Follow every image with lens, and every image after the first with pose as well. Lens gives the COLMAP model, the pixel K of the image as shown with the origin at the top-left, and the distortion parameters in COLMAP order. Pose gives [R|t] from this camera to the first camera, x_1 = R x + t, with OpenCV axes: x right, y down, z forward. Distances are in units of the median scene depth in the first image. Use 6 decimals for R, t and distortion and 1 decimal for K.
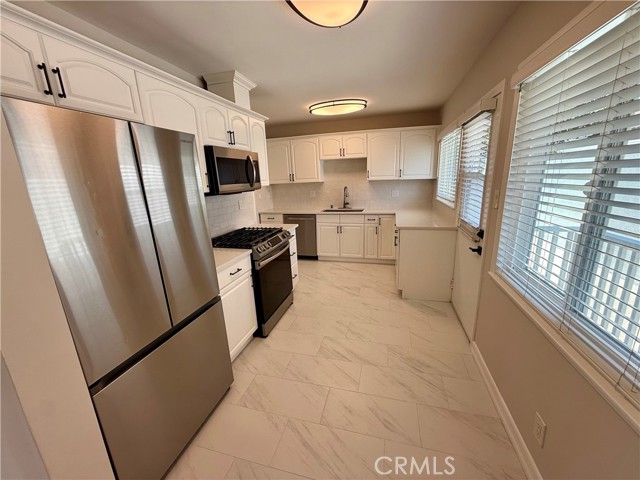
lens RADIAL K [[255.7, 0, 320.3], [0, 255.7, 238.6], [0, 0, 1]] dist [0.000208, -0.000236]
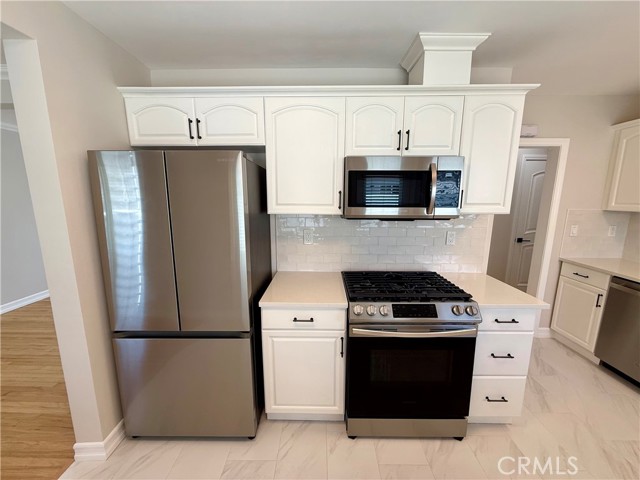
lens RADIAL K [[255.7, 0, 321.7], [0, 255.7, 239.6], [0, 0, 1]] dist [0.000208, -0.000236]
pose [[0.246841, 0.199921, -0.948210, 0.173948], [-0.238630, 0.960897, 0.140475, -0.107321], [0.939215, 0.191596, 0.284896, 0.381499]]
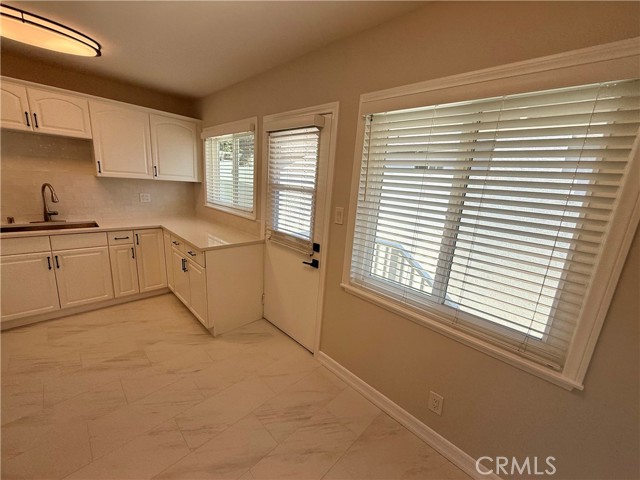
lens RADIAL K [[255.7, 0, 319.2], [0, 255.7, 240.2], [0, 0, 1]] dist [0.000208, -0.000236]
pose [[0.488474, -0.127162, 0.863263, -0.119584], [0.115664, 0.990030, 0.080387, -0.063816], [-0.864878, 0.060582, 0.498312, 0.238944]]
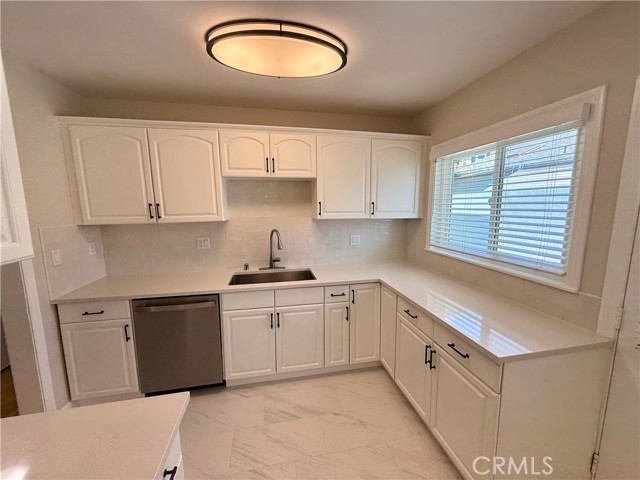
lens RADIAL K [[255.7, 0, 319.1], [0, 255.7, 240.0], [0, 0, 1]] dist [0.000208, -0.000236]
pose [[0.894048, -0.033417, 0.446722, -0.062906], [0.080116, 0.993064, -0.086055, -0.143832], [-0.440748, 0.112728, 0.890524, 0.545396]]
